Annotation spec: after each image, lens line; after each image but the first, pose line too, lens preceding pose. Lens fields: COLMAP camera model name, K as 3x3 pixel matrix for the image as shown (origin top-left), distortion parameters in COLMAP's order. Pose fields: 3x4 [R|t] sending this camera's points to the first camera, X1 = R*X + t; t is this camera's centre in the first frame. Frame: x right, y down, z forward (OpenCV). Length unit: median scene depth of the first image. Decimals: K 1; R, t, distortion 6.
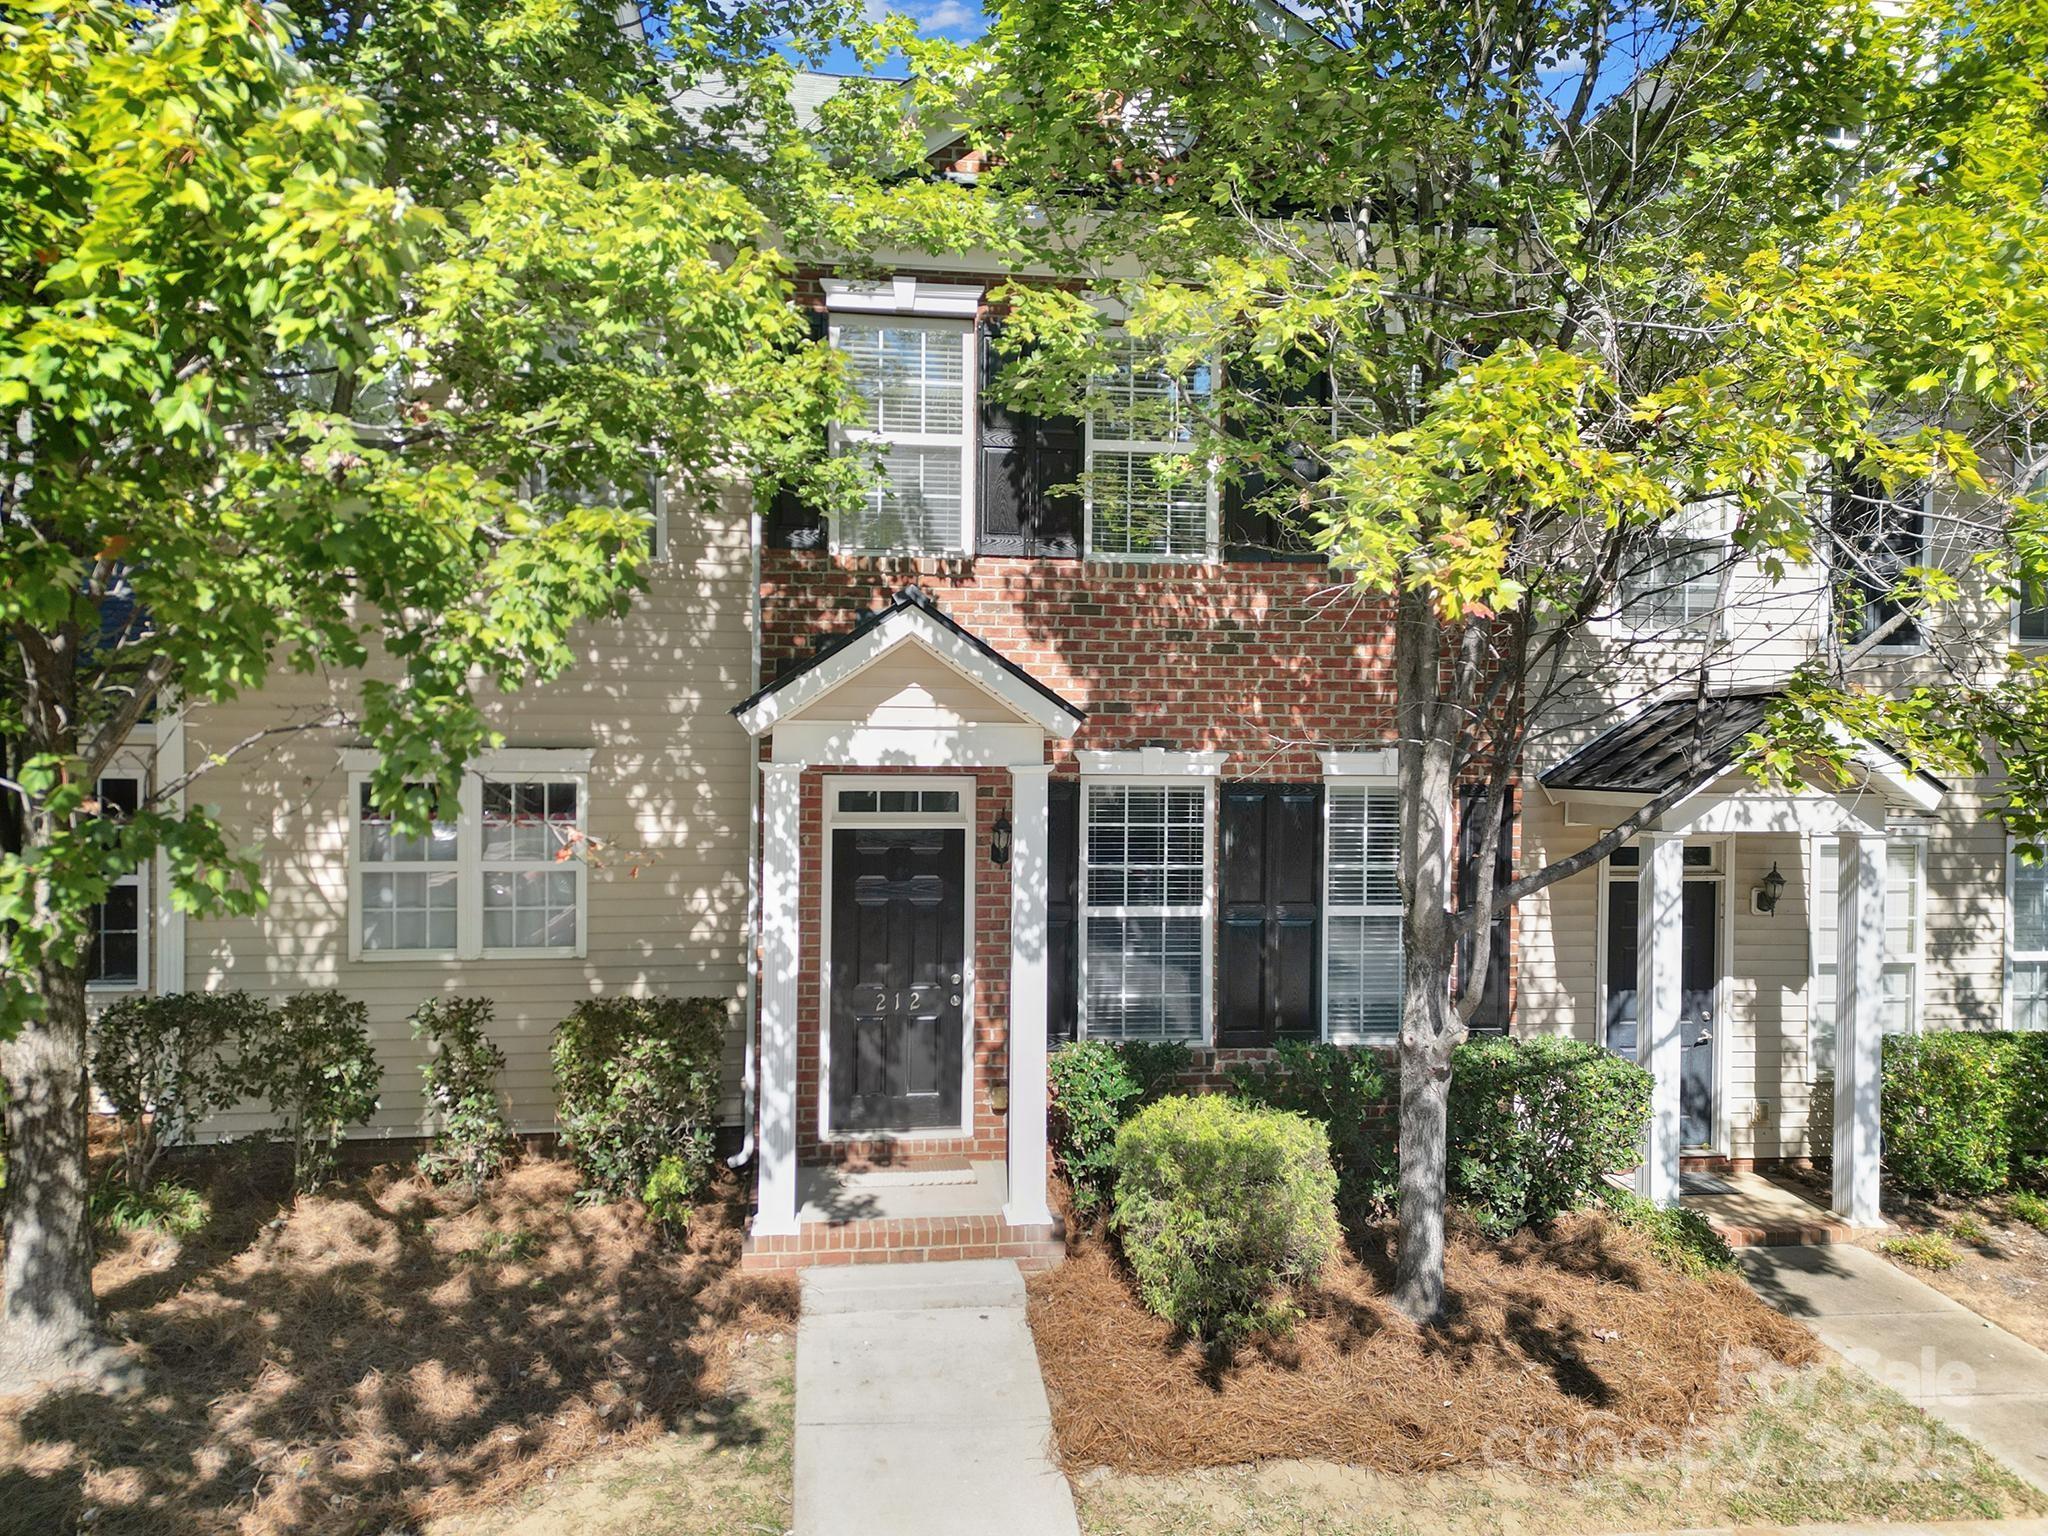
lens RADIAL K [[1433.4, 0, 1024.0], [0, 1433.4, 768.0], [0, 0, 1]] dist [0.018770, -0.001131]
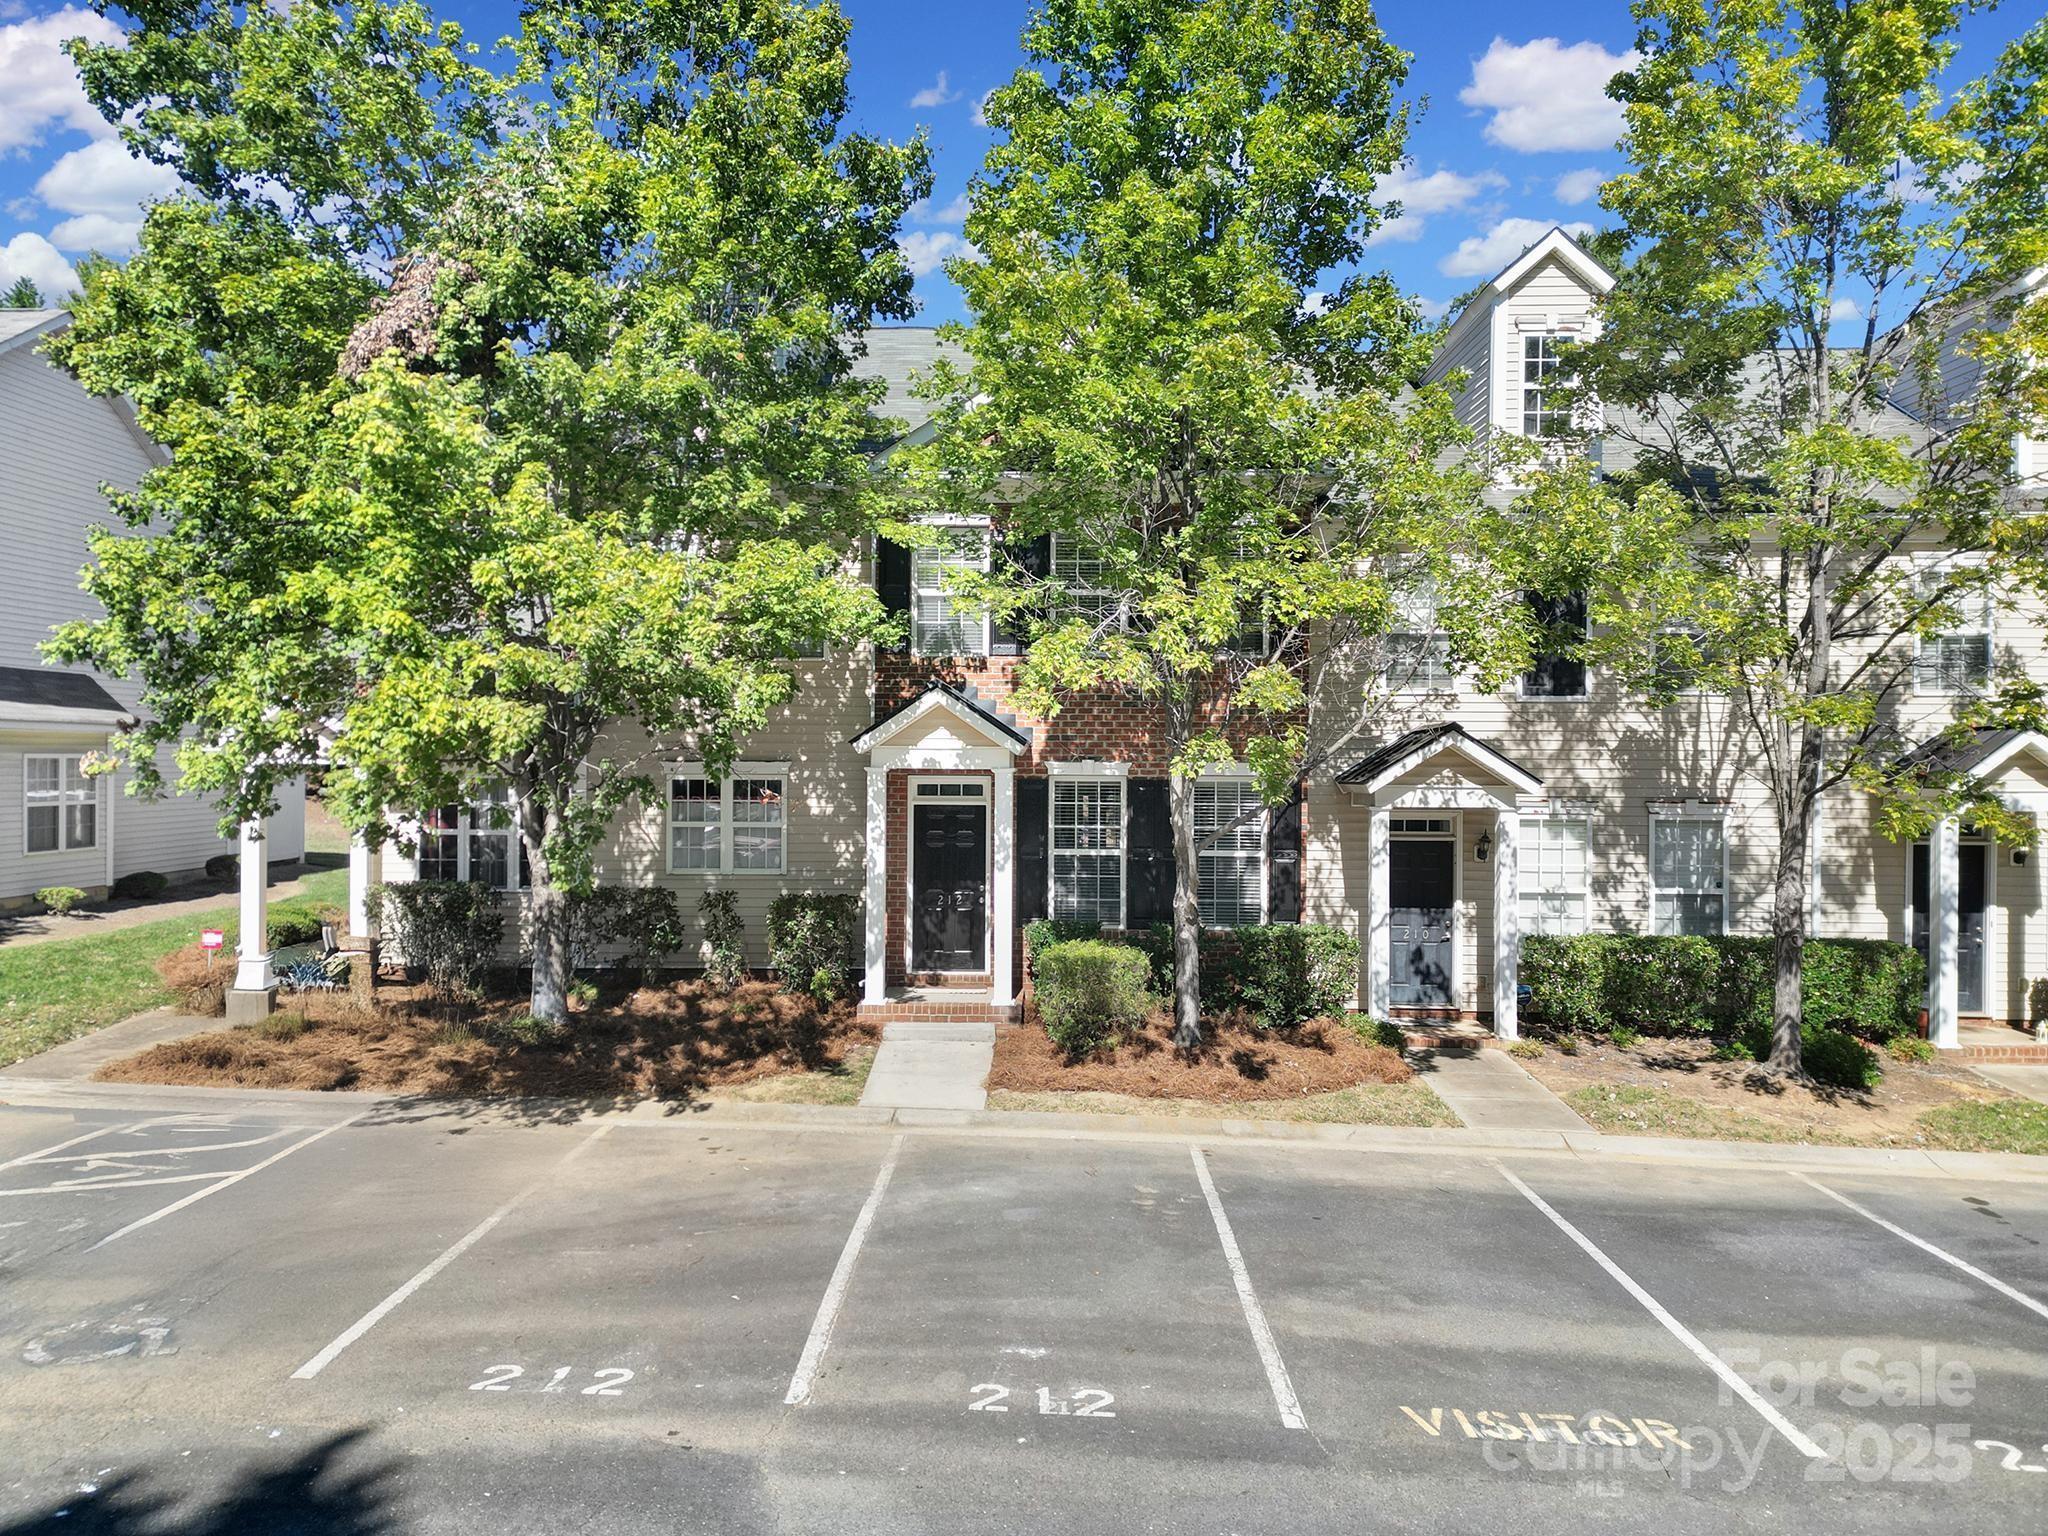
lens RADIAL K [[1408.2, 0, 1024.0], [0, 1408.2, 768.0], [0, 0, 1]] dist [0.066572, -0.057287]
pose [[0.988595, 0.001303, -0.150594, 0.312569], [-0.003923, 0.999846, -0.017102, 0.029395], [0.150548, 0.017498, 0.988448, -0.856891]]
